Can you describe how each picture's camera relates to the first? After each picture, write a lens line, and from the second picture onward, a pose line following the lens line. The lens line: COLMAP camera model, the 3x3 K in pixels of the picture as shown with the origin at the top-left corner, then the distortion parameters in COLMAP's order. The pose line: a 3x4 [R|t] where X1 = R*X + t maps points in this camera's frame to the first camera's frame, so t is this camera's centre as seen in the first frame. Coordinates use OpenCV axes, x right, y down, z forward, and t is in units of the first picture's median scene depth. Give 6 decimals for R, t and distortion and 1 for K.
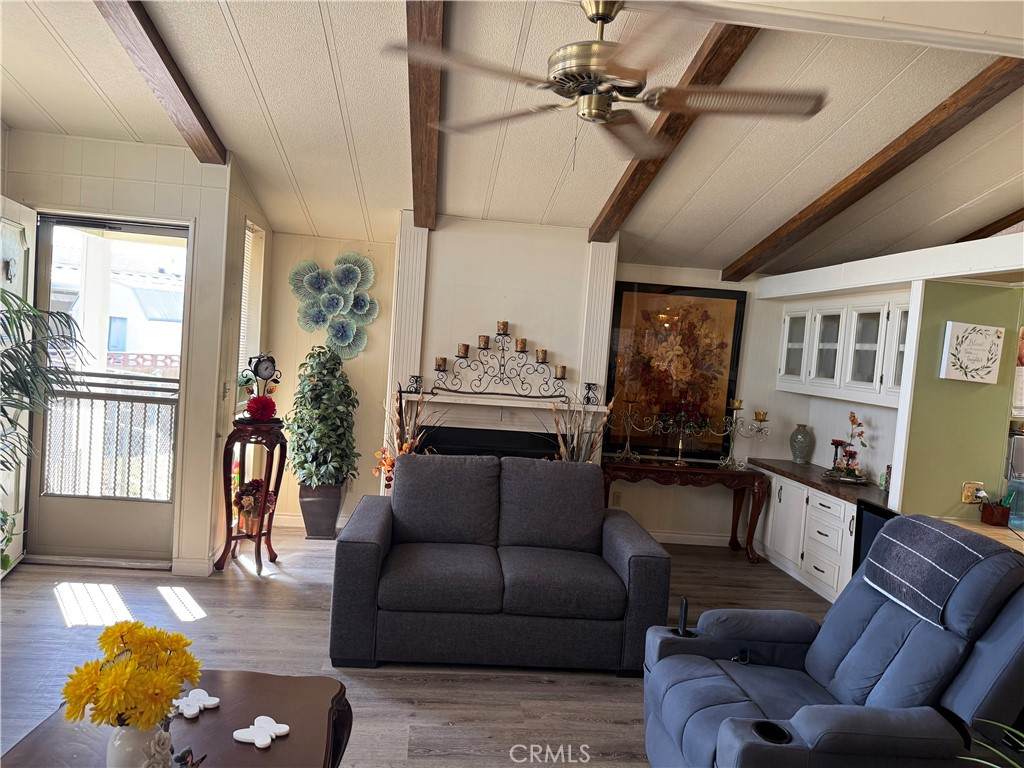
lens RADIAL K [[731.7, 0, 509.3], [0, 731.7, 381.8], [0, 0, 1]] dist [0.032239, -0.007211]
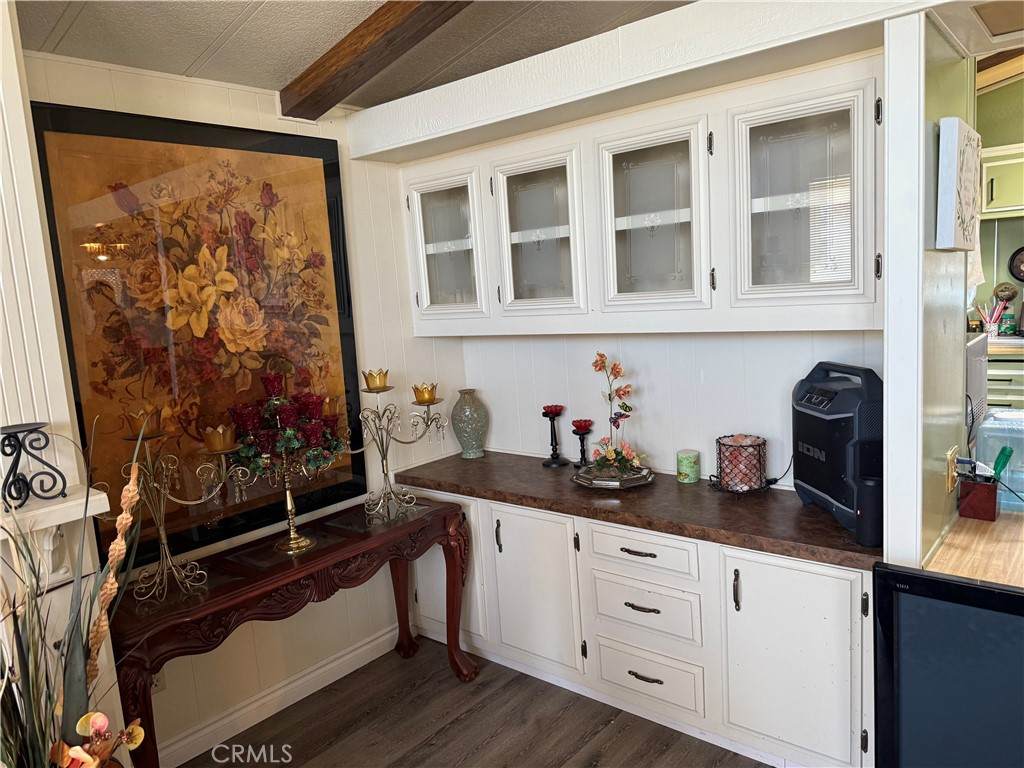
lens RADIAL K [[731.7, 0, 504.8], [0, 731.7, 385.7], [0, 0, 1]] dist [0.032239, -0.007211]
pose [[0.717710, -0.214943, 0.662339, 0.055013], [0.158311, 0.976626, 0.145391, -0.021447], [-0.678108, 0.000507, 0.734962, 0.593384]]
